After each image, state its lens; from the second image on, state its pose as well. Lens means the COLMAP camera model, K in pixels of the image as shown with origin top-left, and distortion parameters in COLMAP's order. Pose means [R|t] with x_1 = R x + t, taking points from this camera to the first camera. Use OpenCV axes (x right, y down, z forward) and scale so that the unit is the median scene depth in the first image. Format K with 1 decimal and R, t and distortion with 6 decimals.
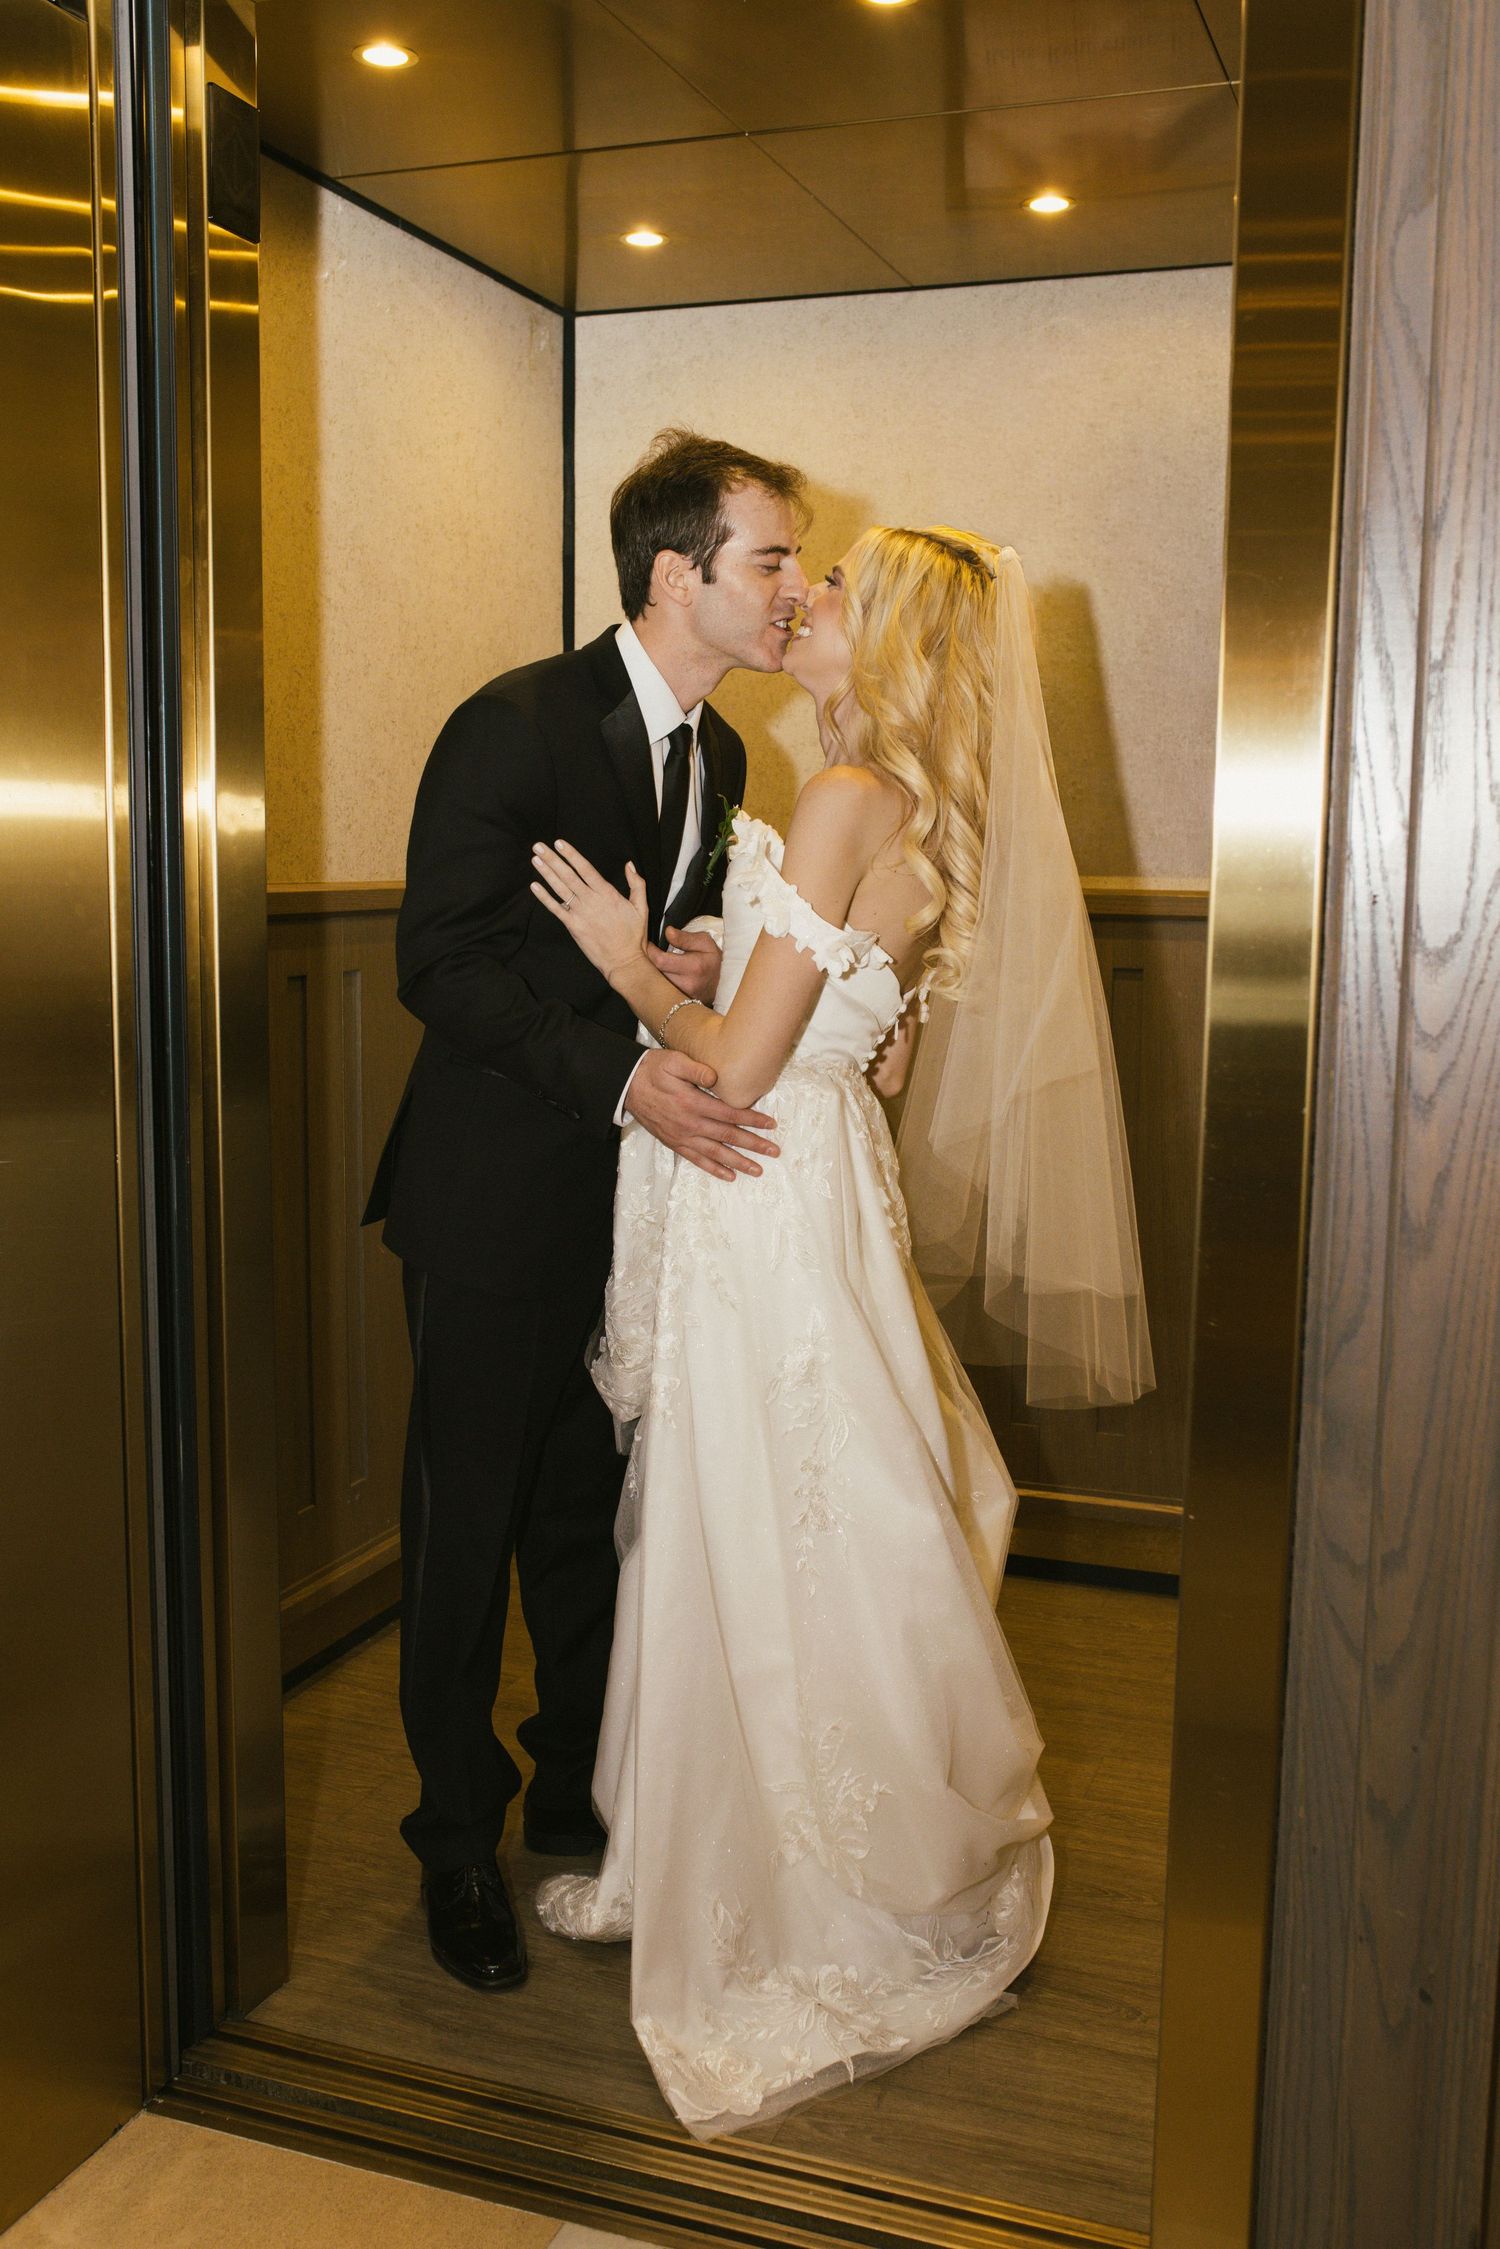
lens RADIAL K [[2138.1, 0, 752.3], [0, 2138.1, 1144.5], [0, 0, 1]] dist [-0.028596, 0.081280]
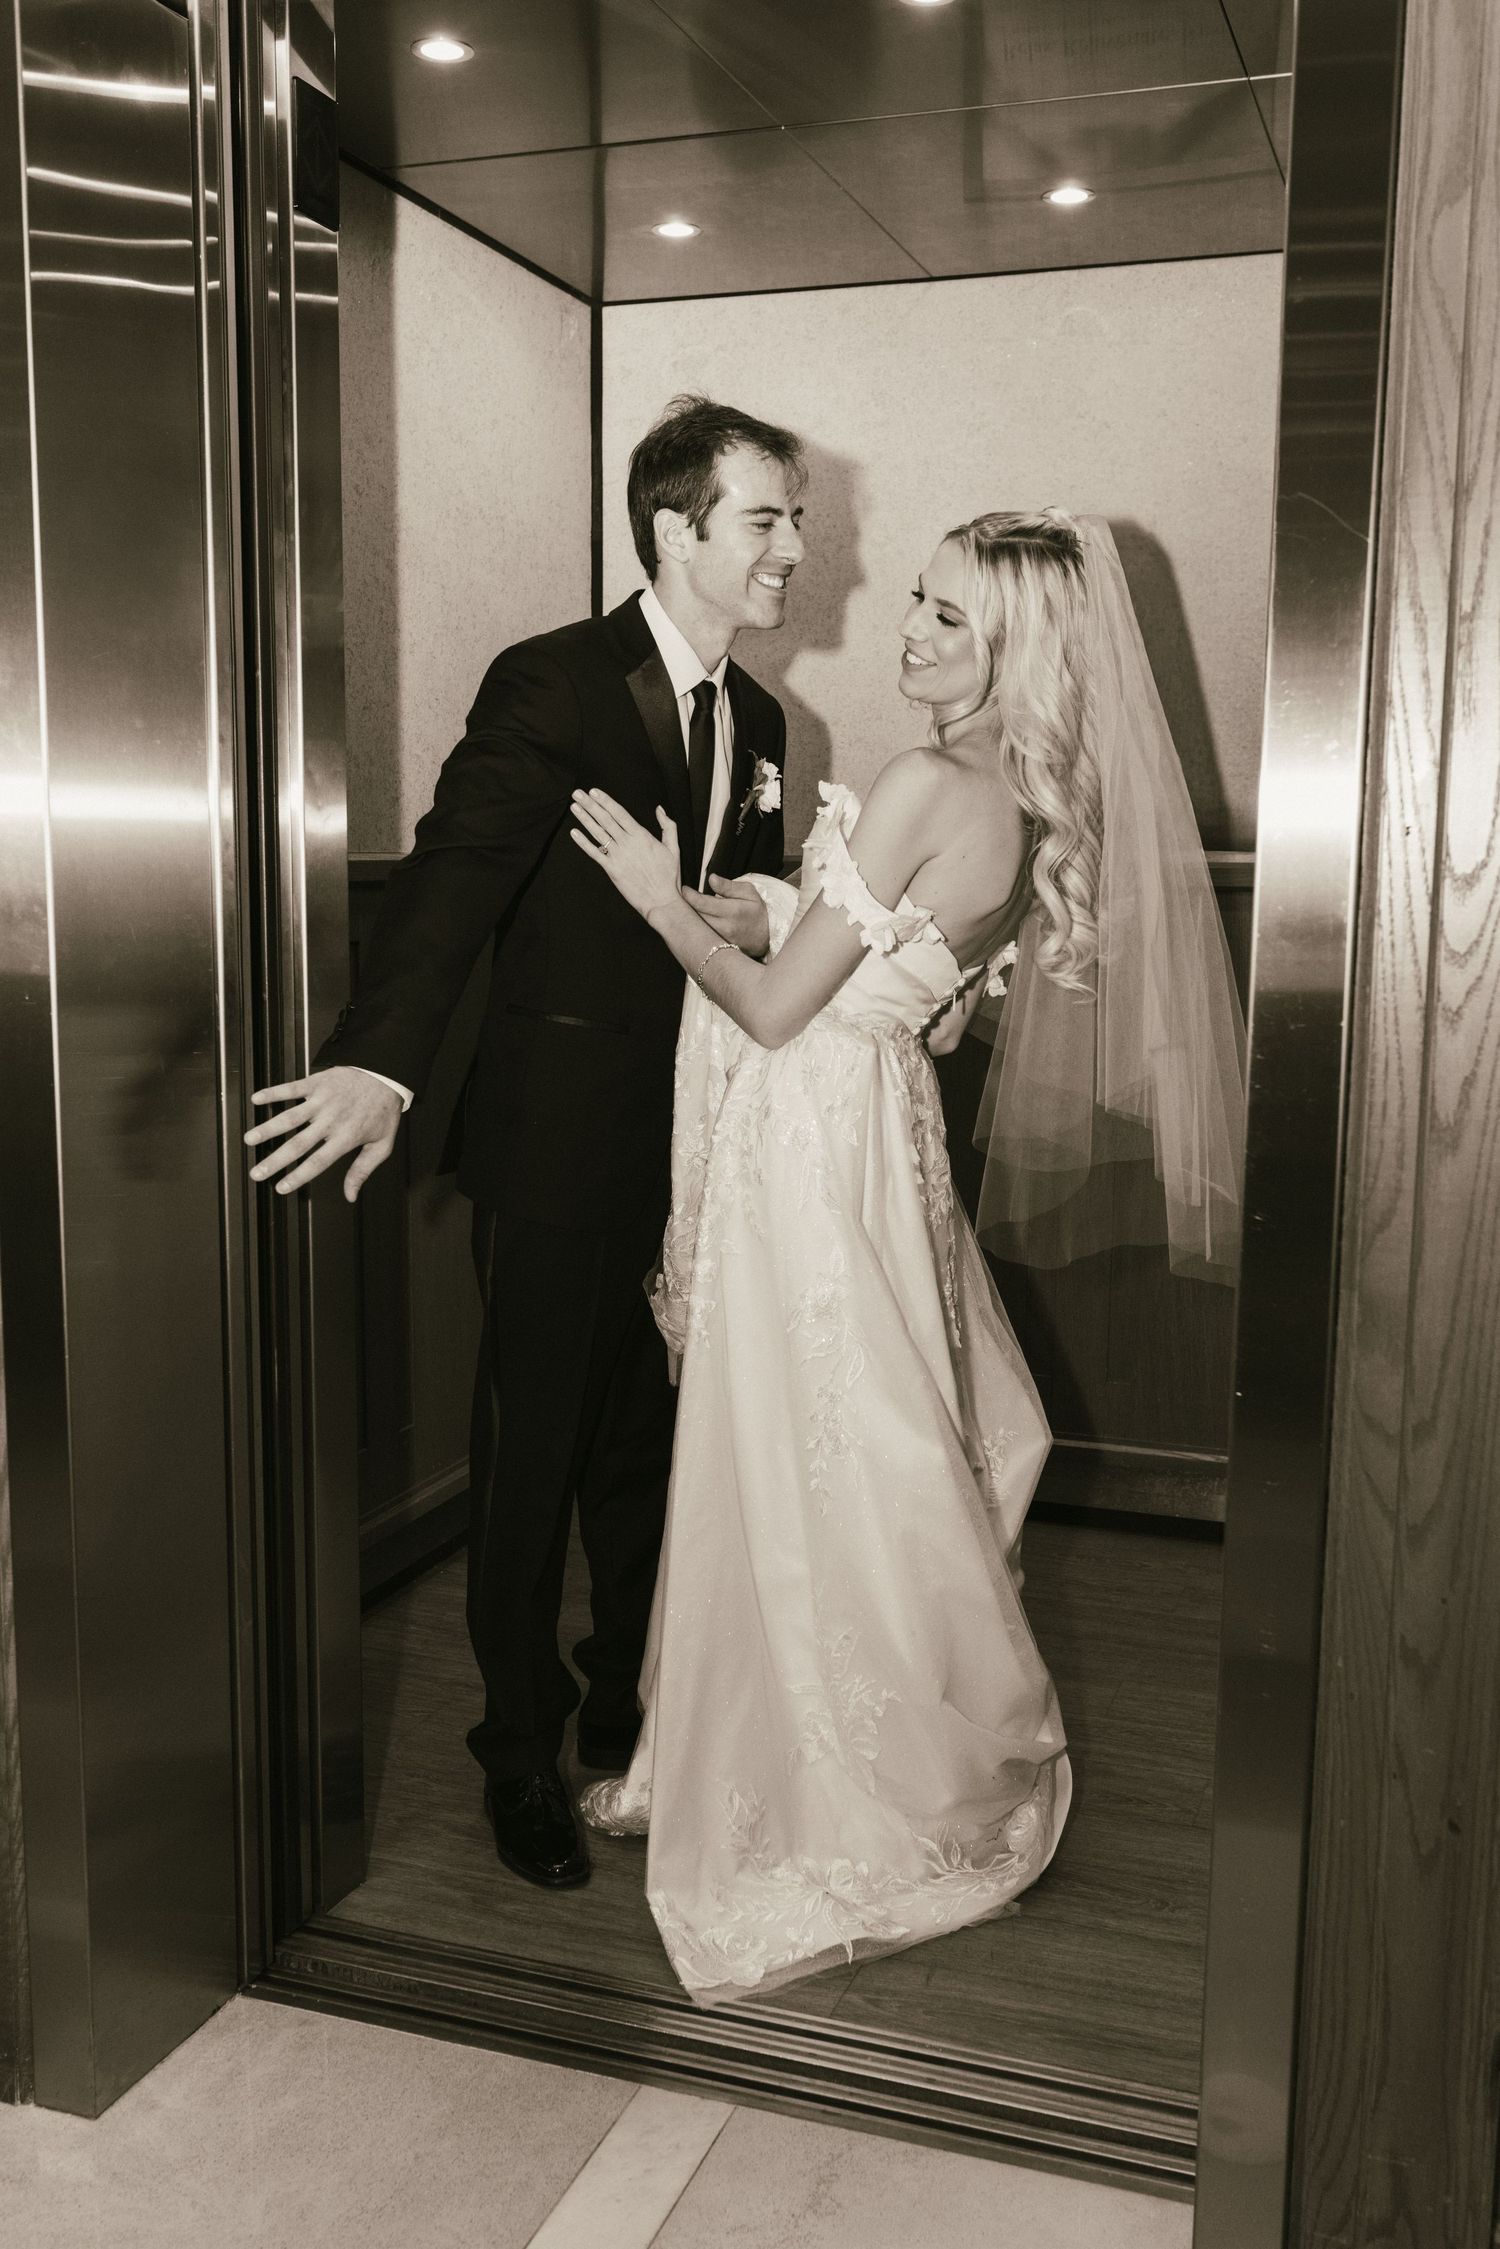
lens RADIAL K [[2146.3, 0, 741.7], [0, 2146.3, 1170.0], [0, 0, 1]] dist [0.028775, 0.021344]
pose [[0.999944, -0.003983, 0.009796, -0.063584], [0.003895, 0.999952, 0.008977, 0.047922], [-0.009831, -0.008938, 0.999912, -0.113426]]
